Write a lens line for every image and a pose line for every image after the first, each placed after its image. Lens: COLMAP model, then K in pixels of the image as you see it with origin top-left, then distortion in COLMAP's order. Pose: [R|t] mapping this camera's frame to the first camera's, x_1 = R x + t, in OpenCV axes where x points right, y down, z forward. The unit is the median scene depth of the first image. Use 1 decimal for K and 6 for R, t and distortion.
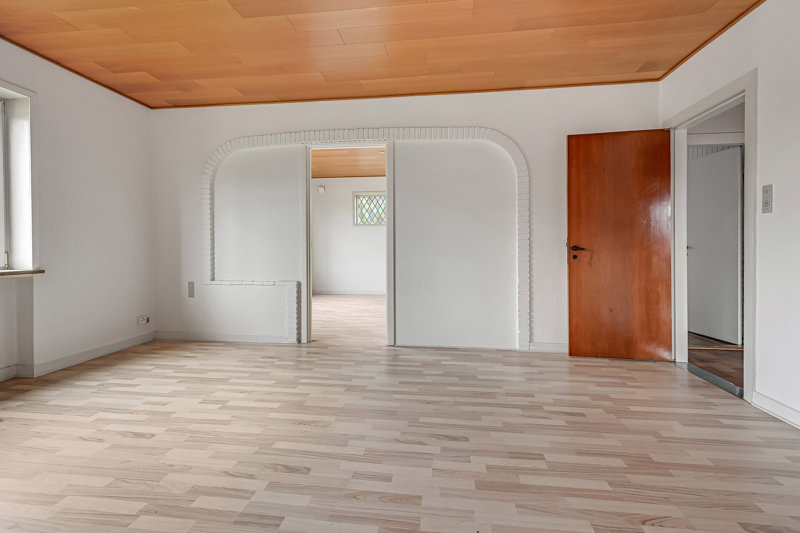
lens RADIAL K [[374.1, 0, 395.7], [0, 374.1, 249.4], [0, 0, 1]] dist [0.001212, -0.000572]
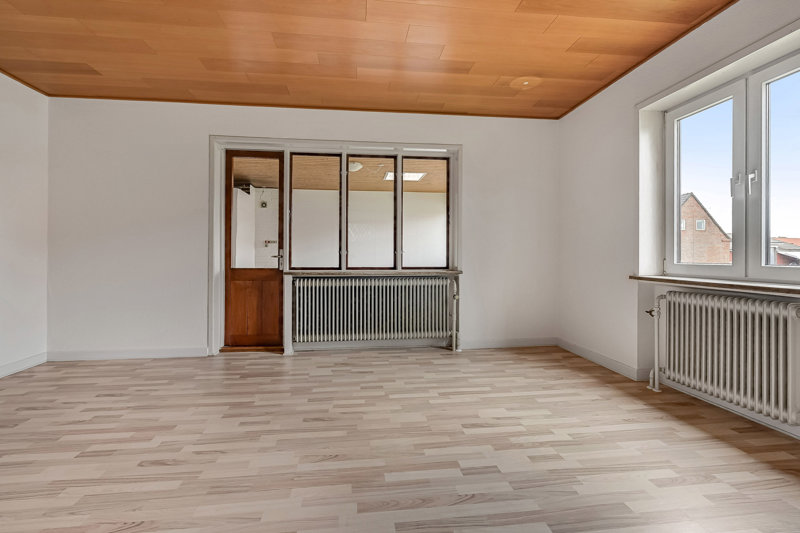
lens RADIAL K [[374.1, 0, 397.4], [0, 374.1, 256.2], [0, 0, 1]] dist [0.001212, -0.000572]
pose [[-0.969303, 0.000741, -0.245866, -0.206774], [-0.001215, 0.999969, 0.007803, -0.009429], [0.245864, 0.007862, -0.969272, 2.177109]]
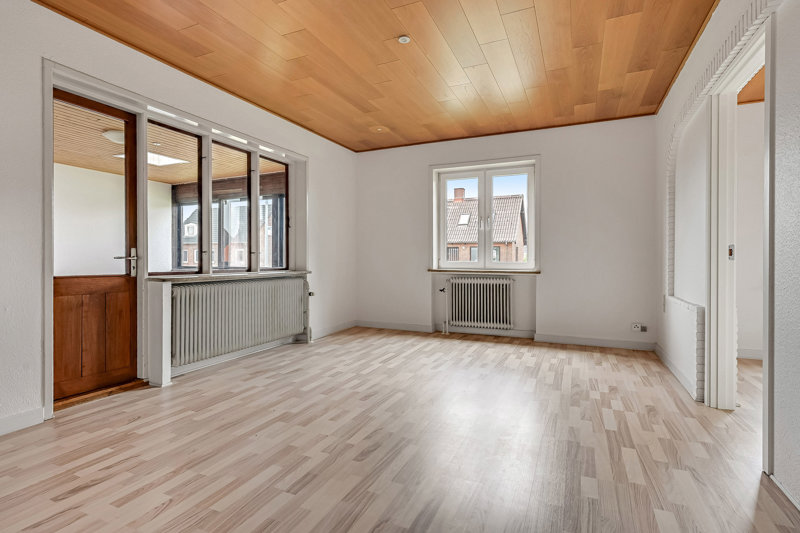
lens RADIAL K [[400.4, 0, 400.8], [0, 400.4, 260.3], [0, 0, 1]] dist [-0.000817, -0.000231]
pose [[-0.285151, 0.007153, -0.958456, 1.190866], [-0.006436, 0.999935, 0.009377, -0.002396], [0.958461, 0.008843, -0.285087, 1.477040]]
